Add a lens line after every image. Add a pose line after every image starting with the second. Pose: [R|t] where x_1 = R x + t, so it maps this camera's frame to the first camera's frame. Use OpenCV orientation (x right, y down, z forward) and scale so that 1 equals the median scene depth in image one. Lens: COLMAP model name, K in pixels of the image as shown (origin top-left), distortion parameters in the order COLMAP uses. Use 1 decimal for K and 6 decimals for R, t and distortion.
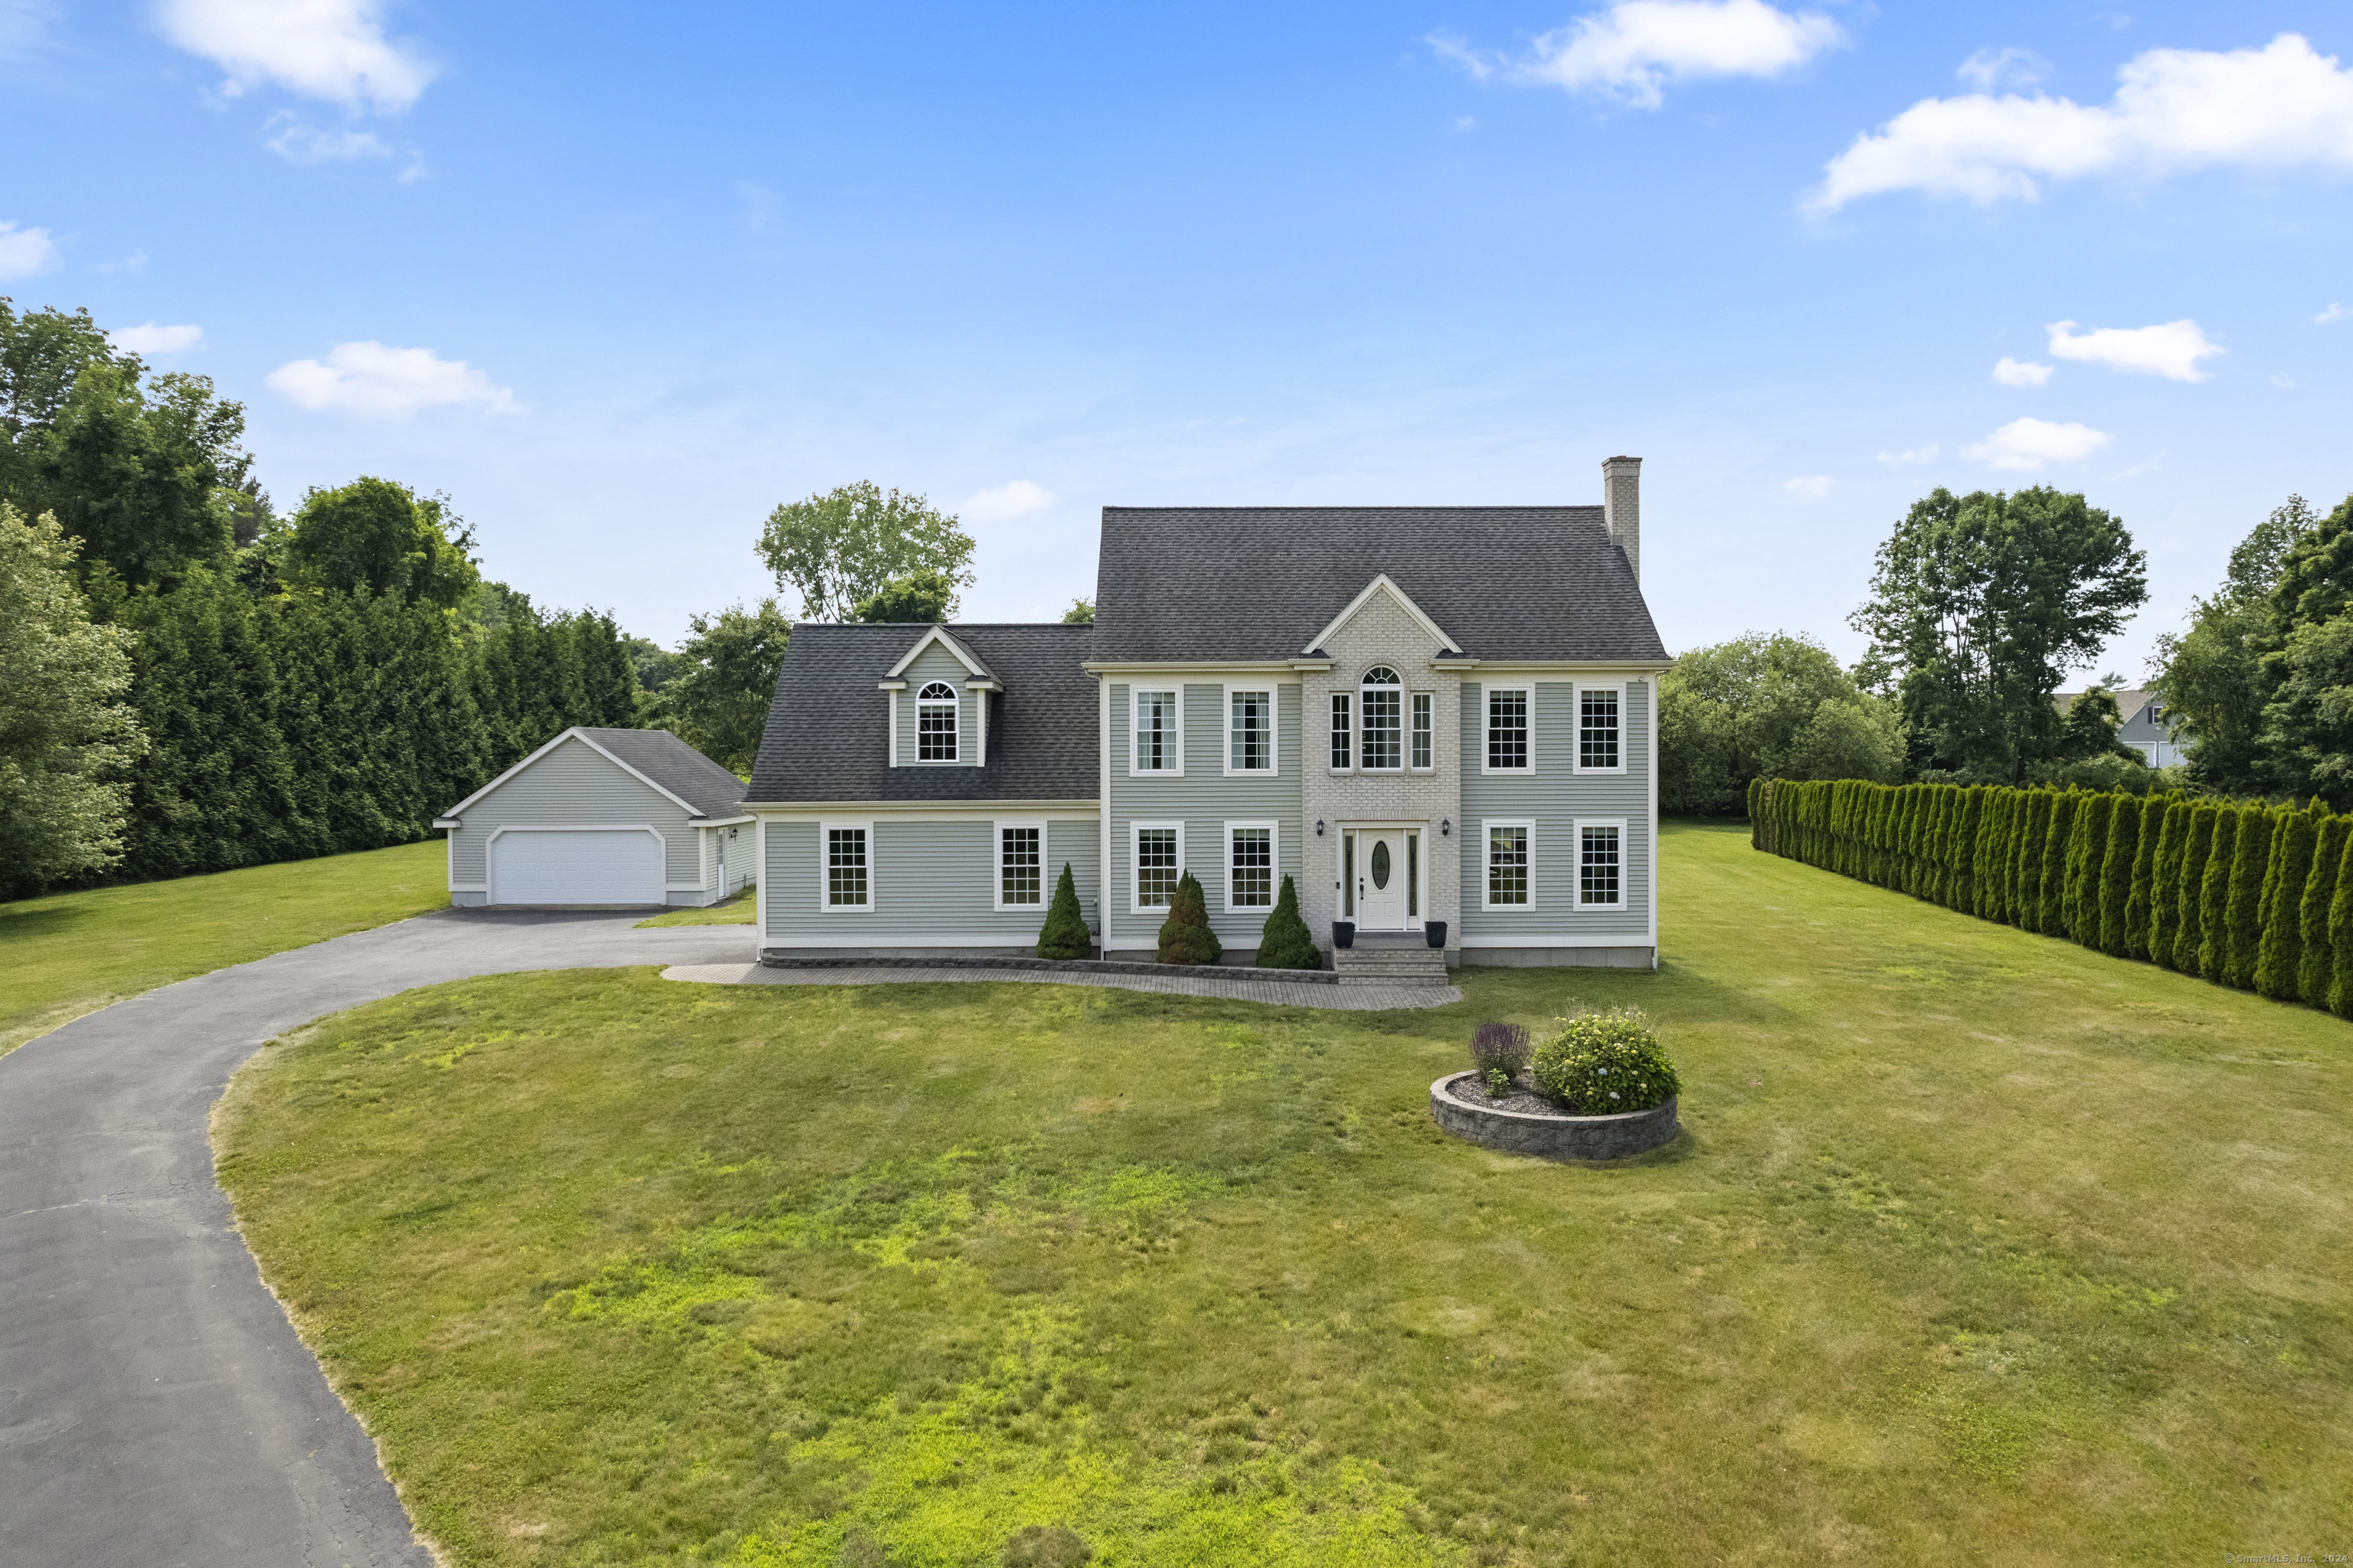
lens RADIAL K [[1518.9, 0, 1177.0], [0, 1518.9, 795.4], [0, 0, 1]] dist [-0.074094, 0.075880]
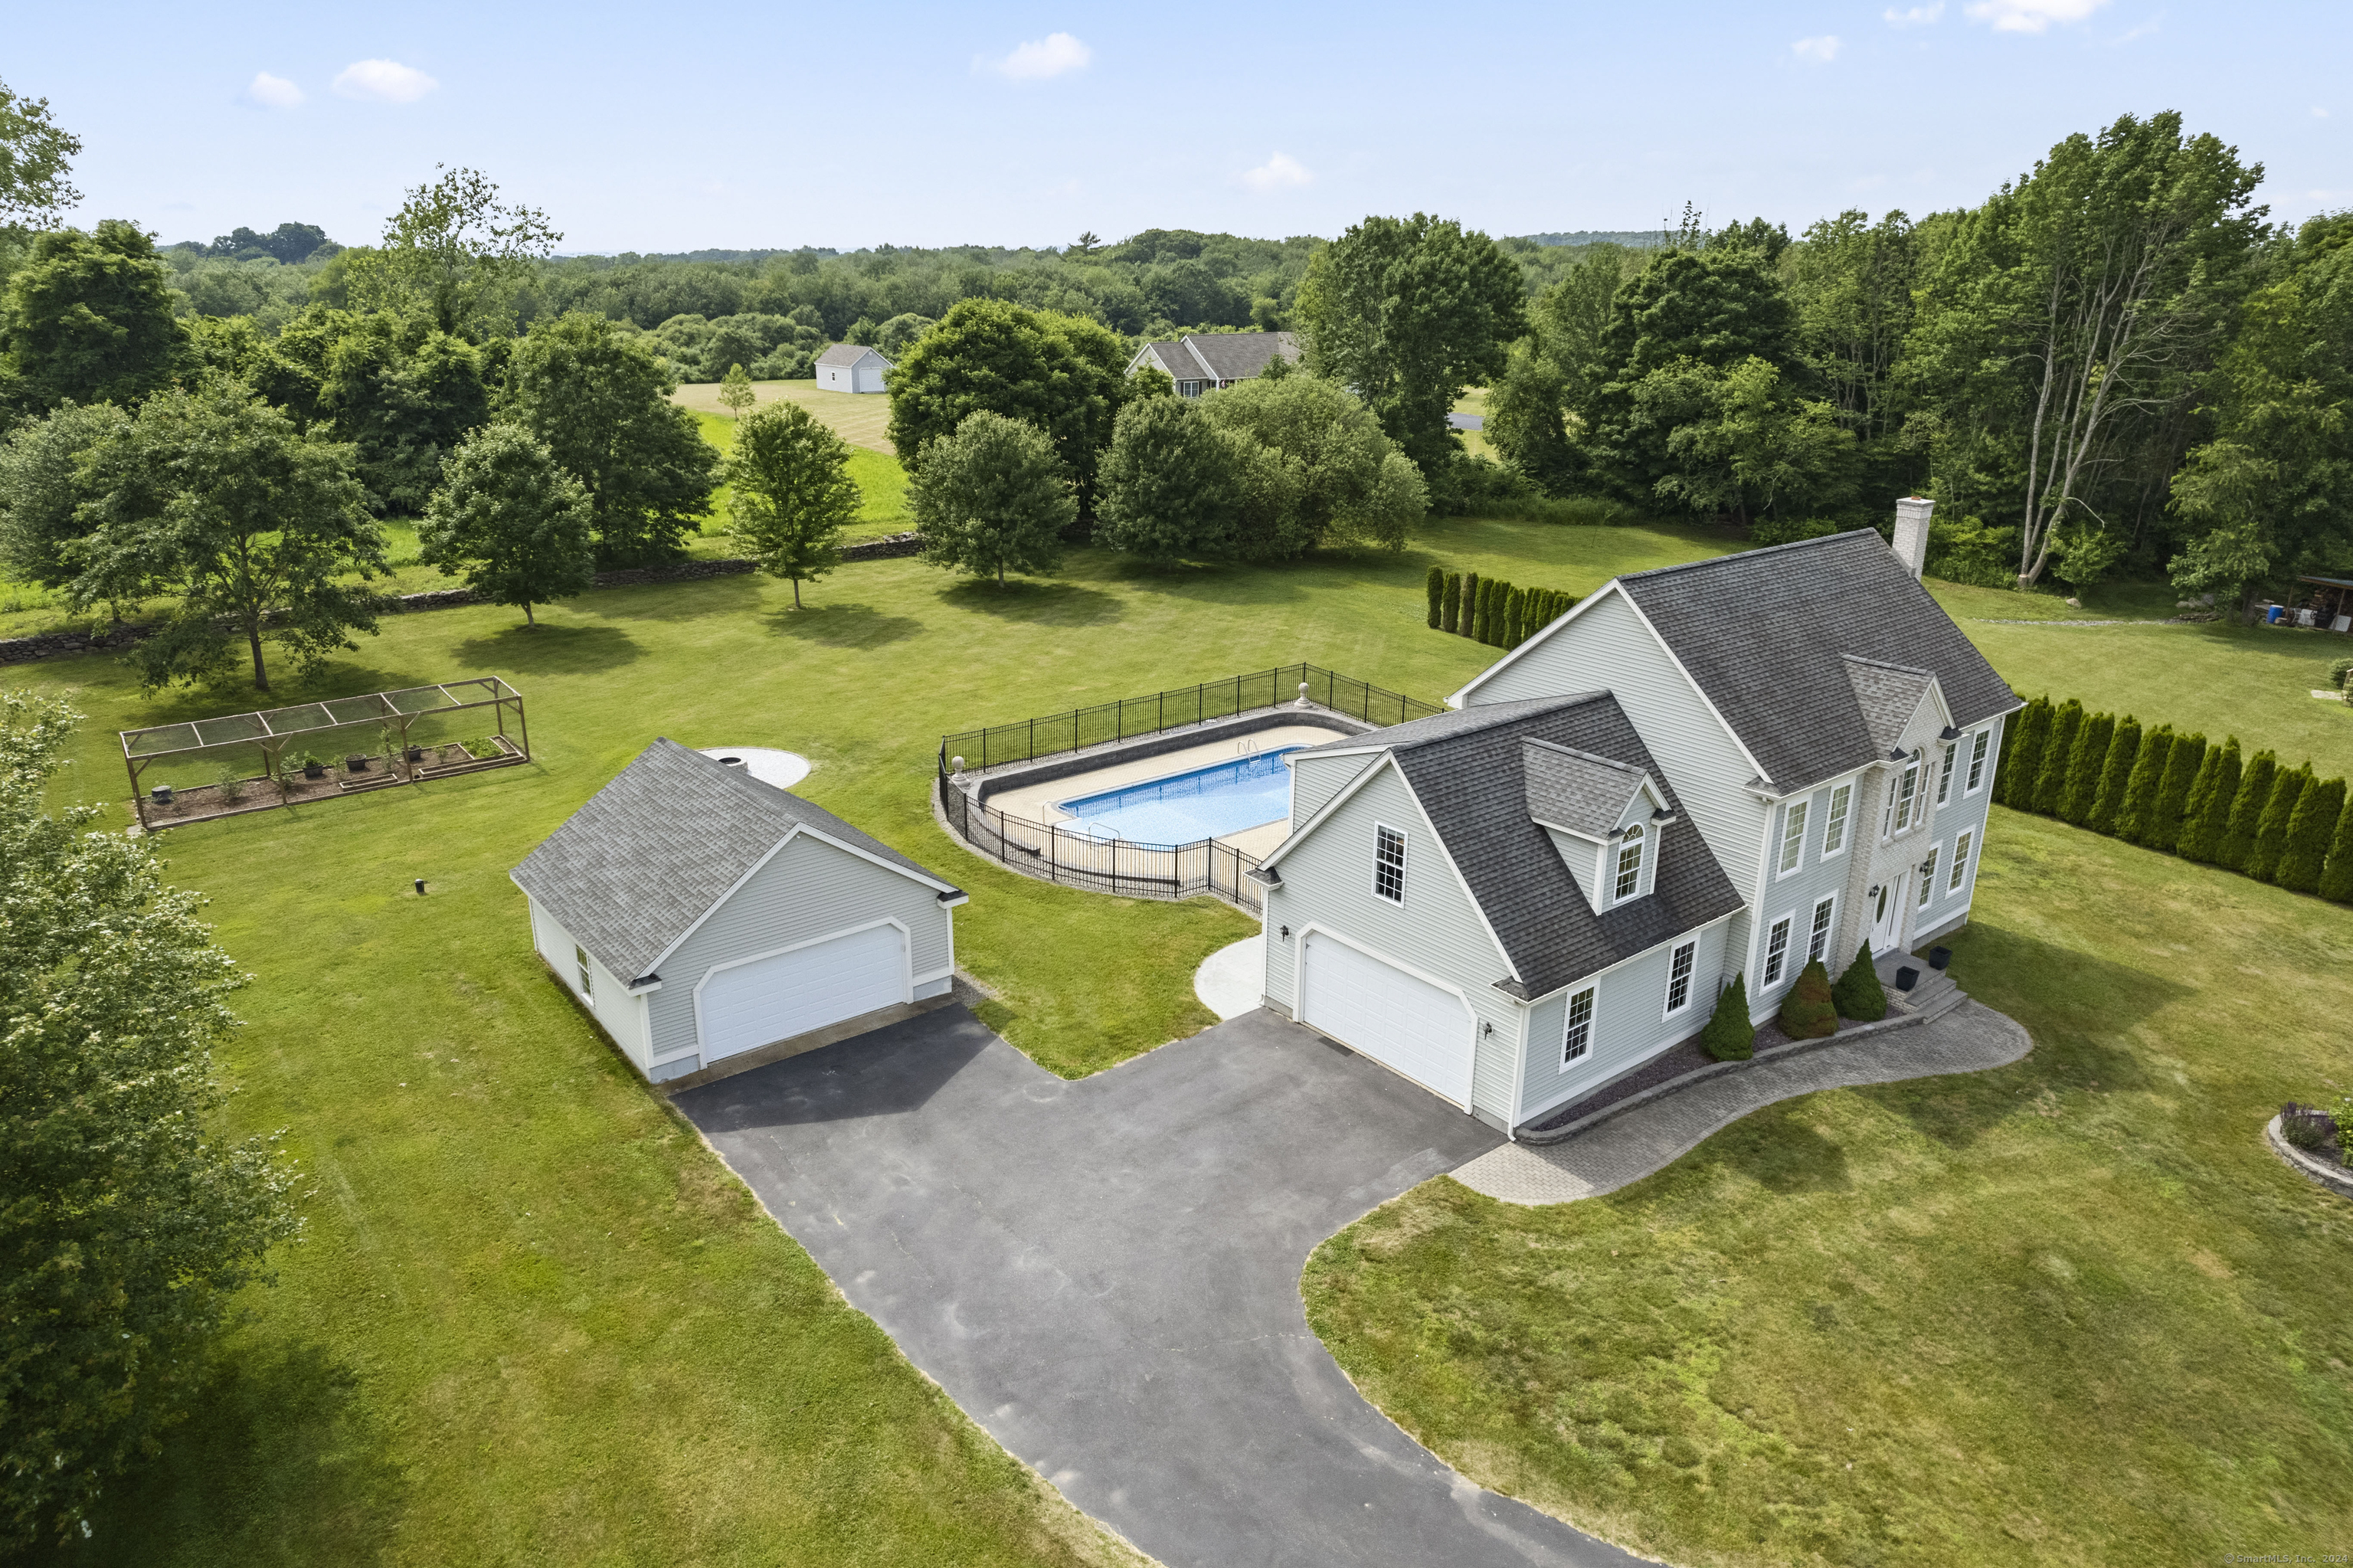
lens RADIAL K [[1550.0, 0, 1144.9], [0, 1550.0, 795.0], [0, 0, 1]] dist [-0.066986, 0.062259]
pose [[0.791811, -0.192986, 0.579475, -0.981068], [0.013564, 0.954090, 0.299213, -0.394408], [-0.610615, -0.229060, 0.758077, 0.442091]]
